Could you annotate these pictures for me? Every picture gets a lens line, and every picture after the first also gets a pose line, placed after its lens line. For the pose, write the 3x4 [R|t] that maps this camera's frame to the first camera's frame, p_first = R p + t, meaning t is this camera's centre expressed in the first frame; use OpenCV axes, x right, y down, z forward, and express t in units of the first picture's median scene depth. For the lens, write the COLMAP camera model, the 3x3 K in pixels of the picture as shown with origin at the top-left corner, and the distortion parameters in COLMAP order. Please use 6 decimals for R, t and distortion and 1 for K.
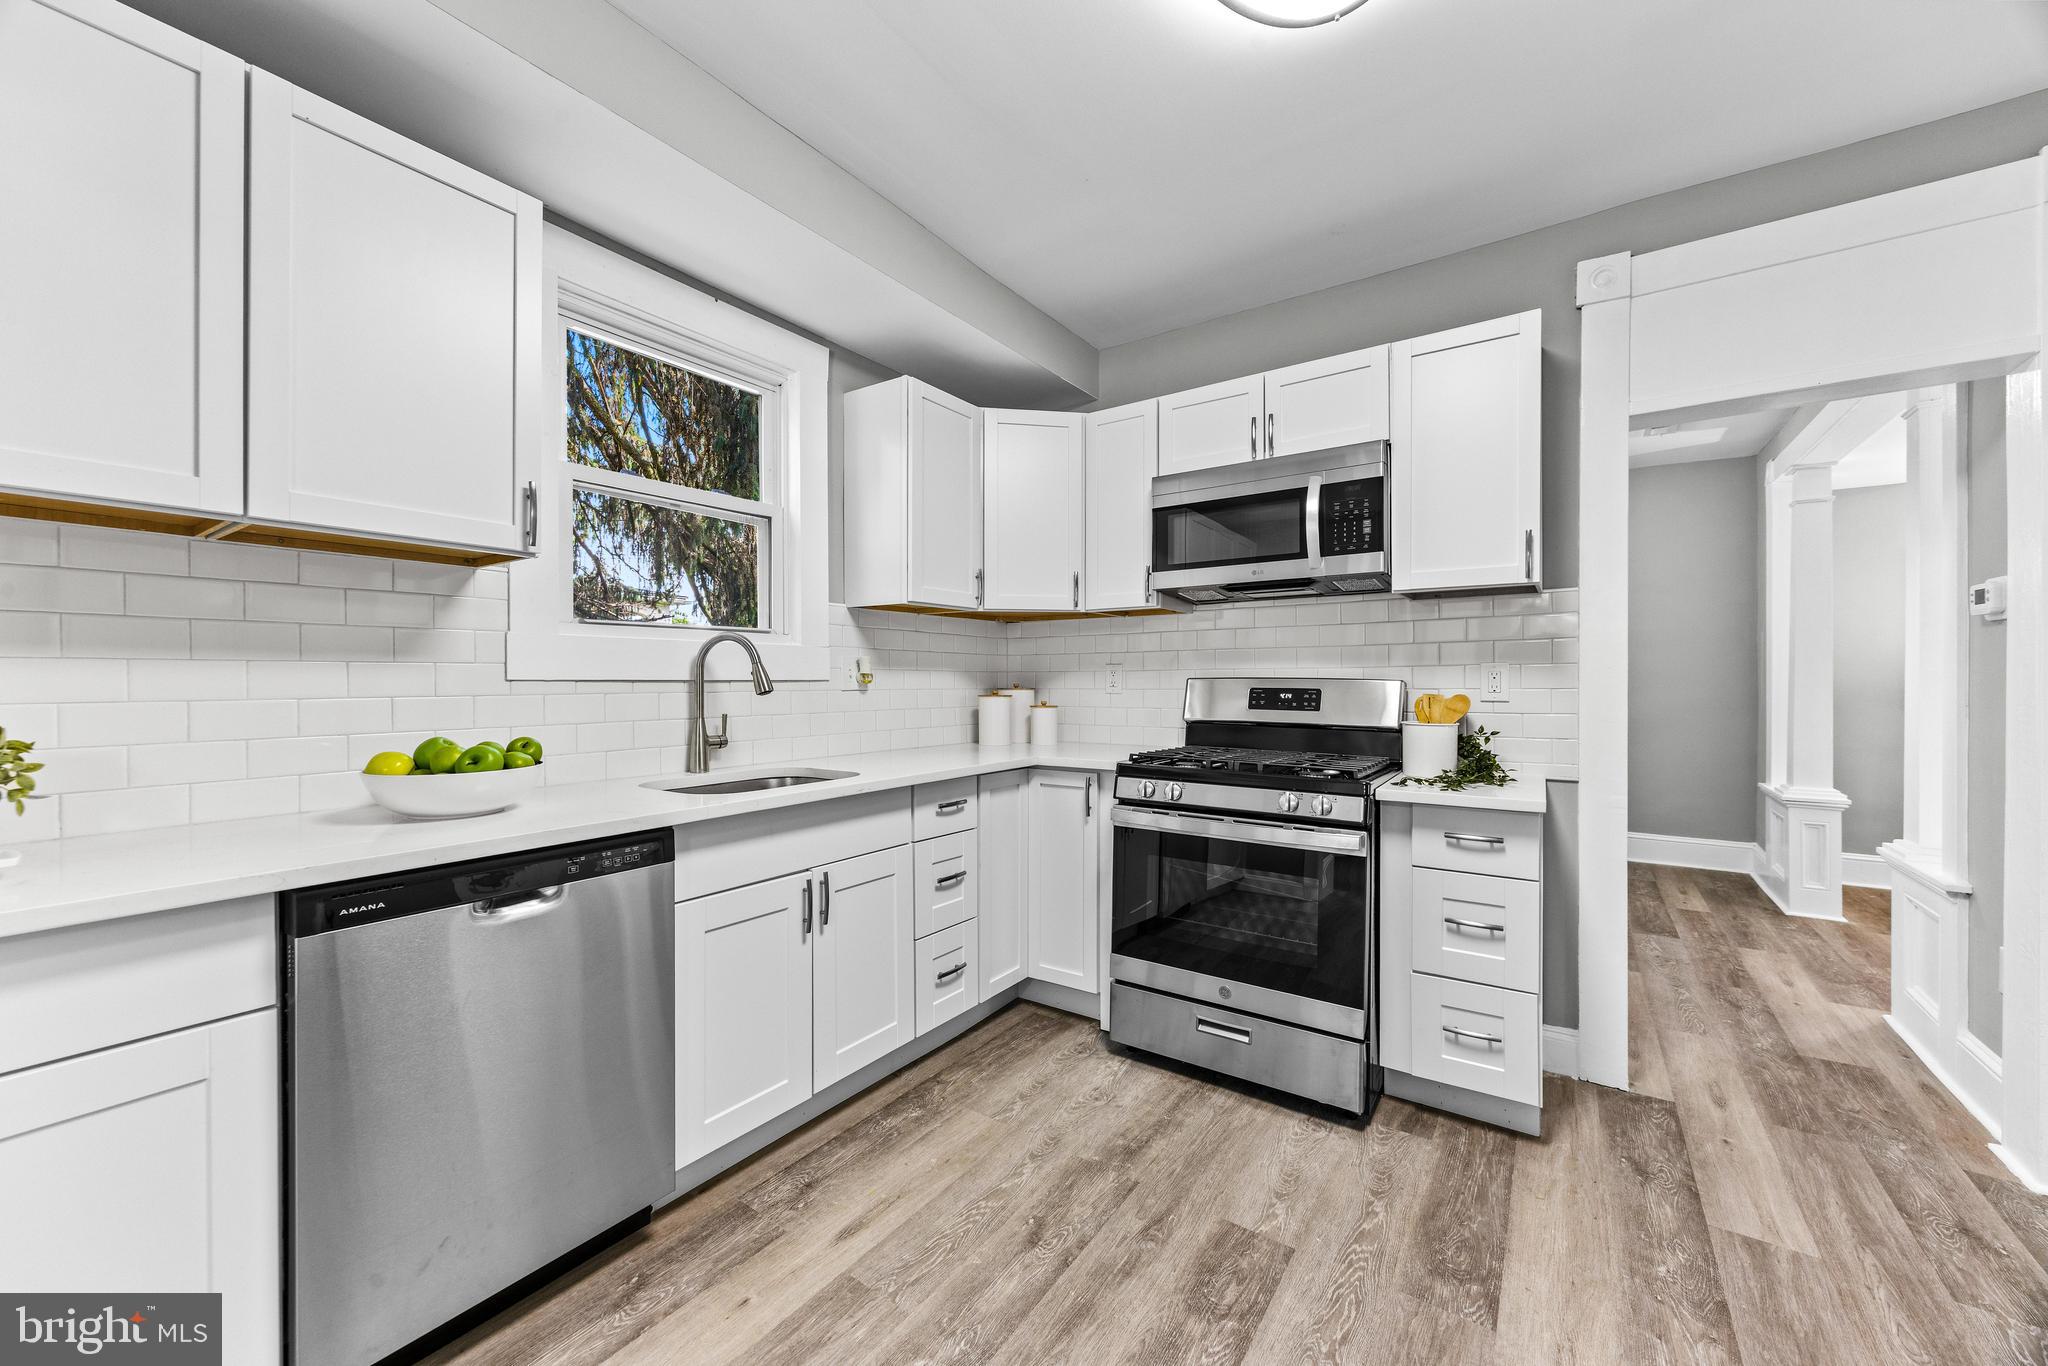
lens RADIAL K [[775.0, 0, 1019.3], [0, 775.0, 684.8], [0, 0, 1]] dist [-0.003210, -0.000493]
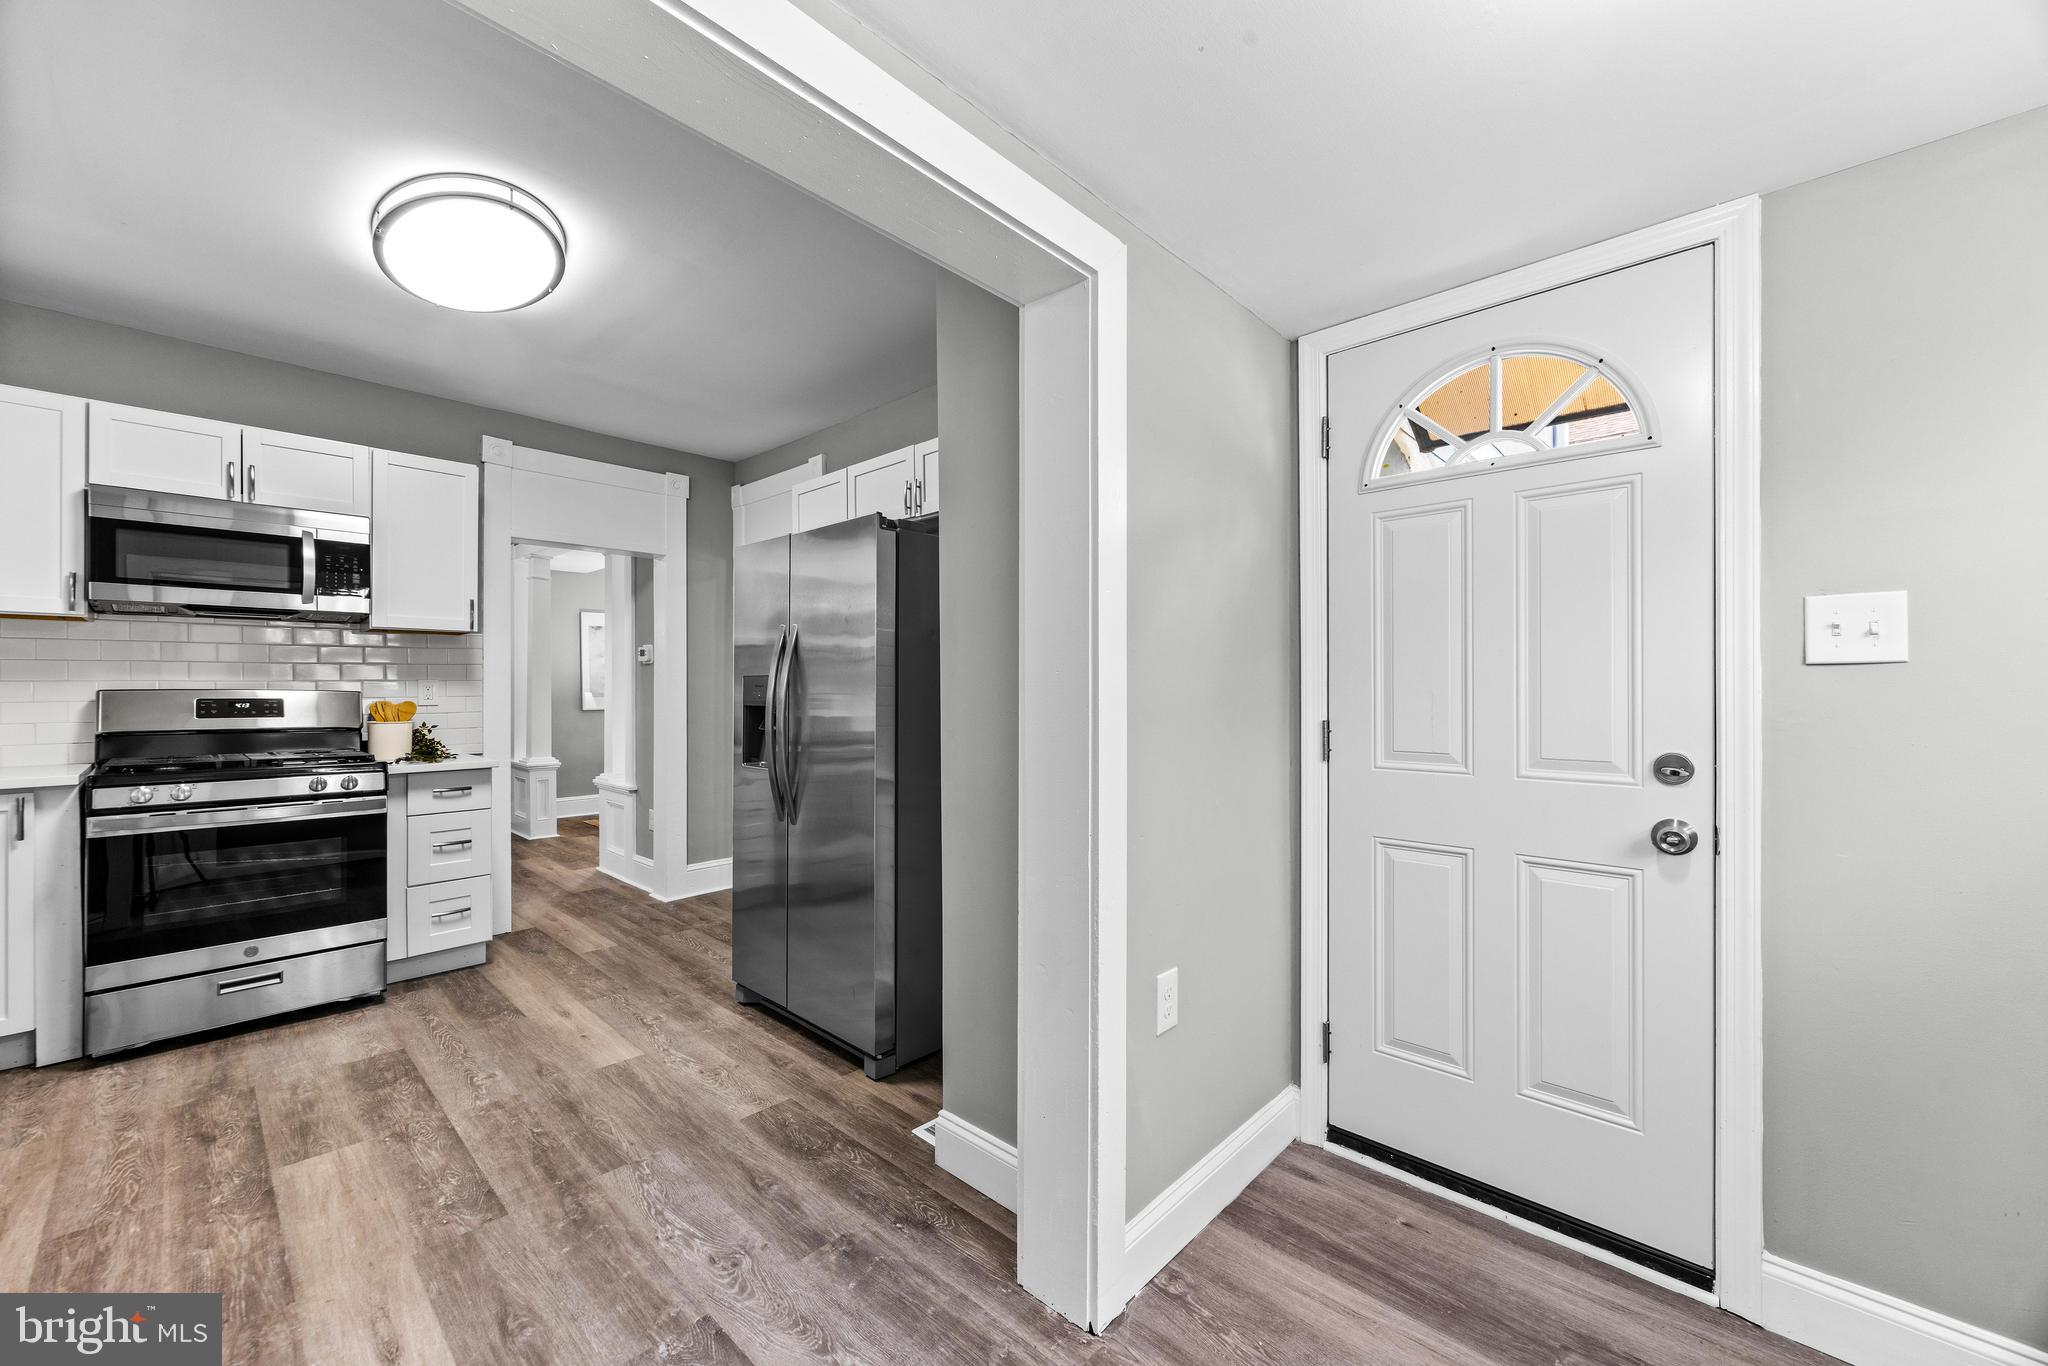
lens RADIAL K [[779.3, 0, 1019.6], [0, 779.3, 687.5], [0, 0, 1]] dist [-0.001953, -0.000250]
pose [[0.133435, 0.001450, 0.991057, -0.772831], [0.005094, 0.999985, -0.002149, -0.004611], [-0.991044, 0.005335, 0.133425, -0.347368]]
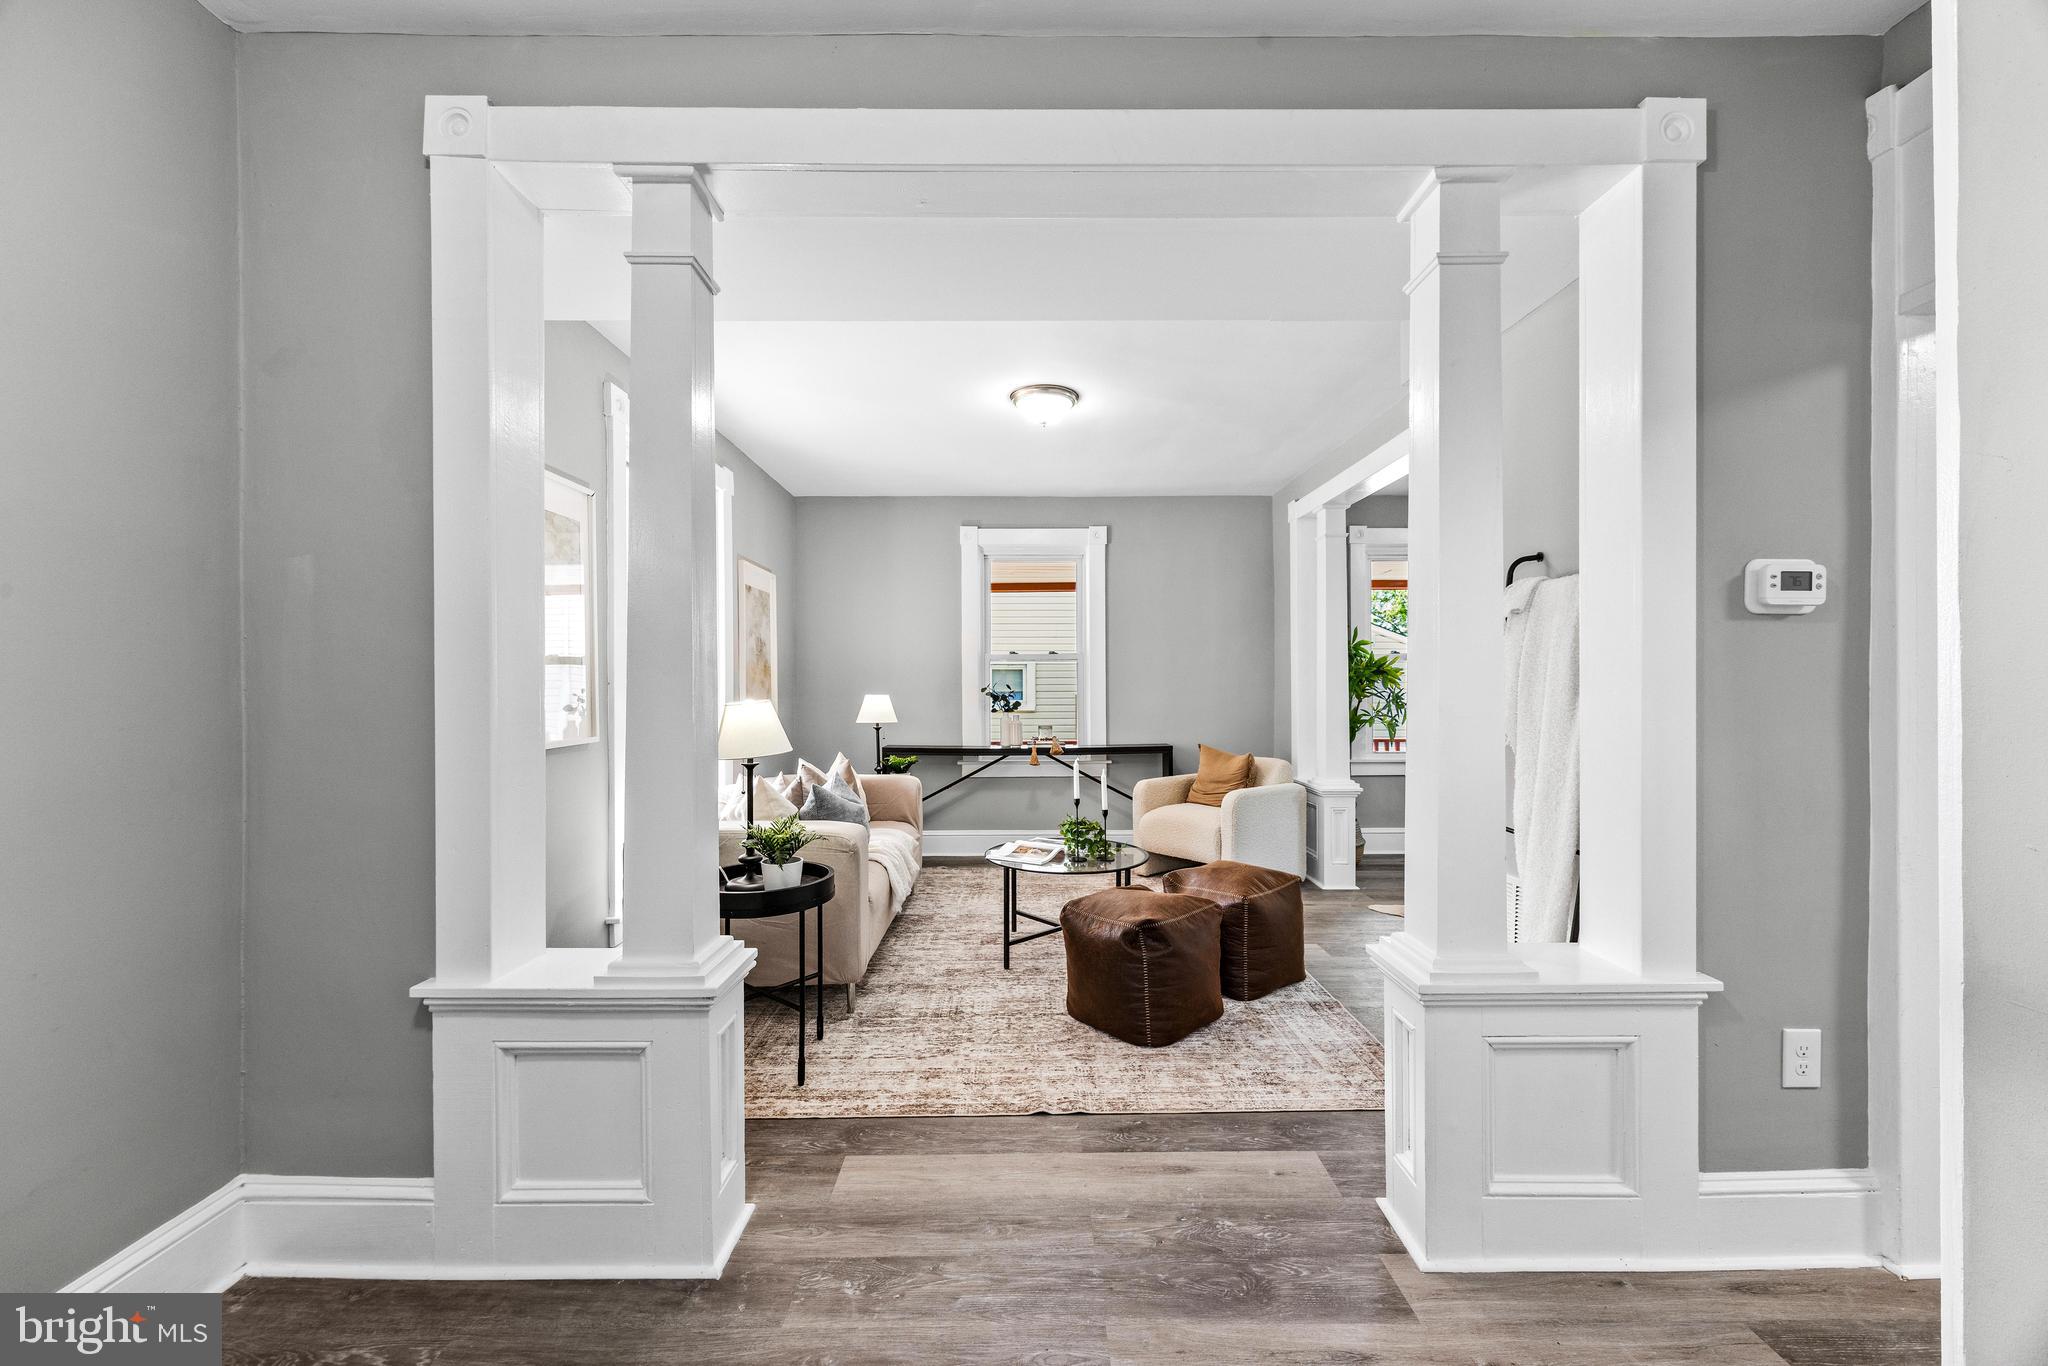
lens RADIAL K [[778.5, 0, 1022.4], [0, 778.5, 692.1], [0, 0, 1]] dist [-0.010064, 0.002173]
pose [[-0.580482, -0.000120, 0.814273, 1.010801], [0.007101, 0.999961, 0.005209, -0.013842], [-0.814242, 0.008806, -0.580458, 1.942388]]
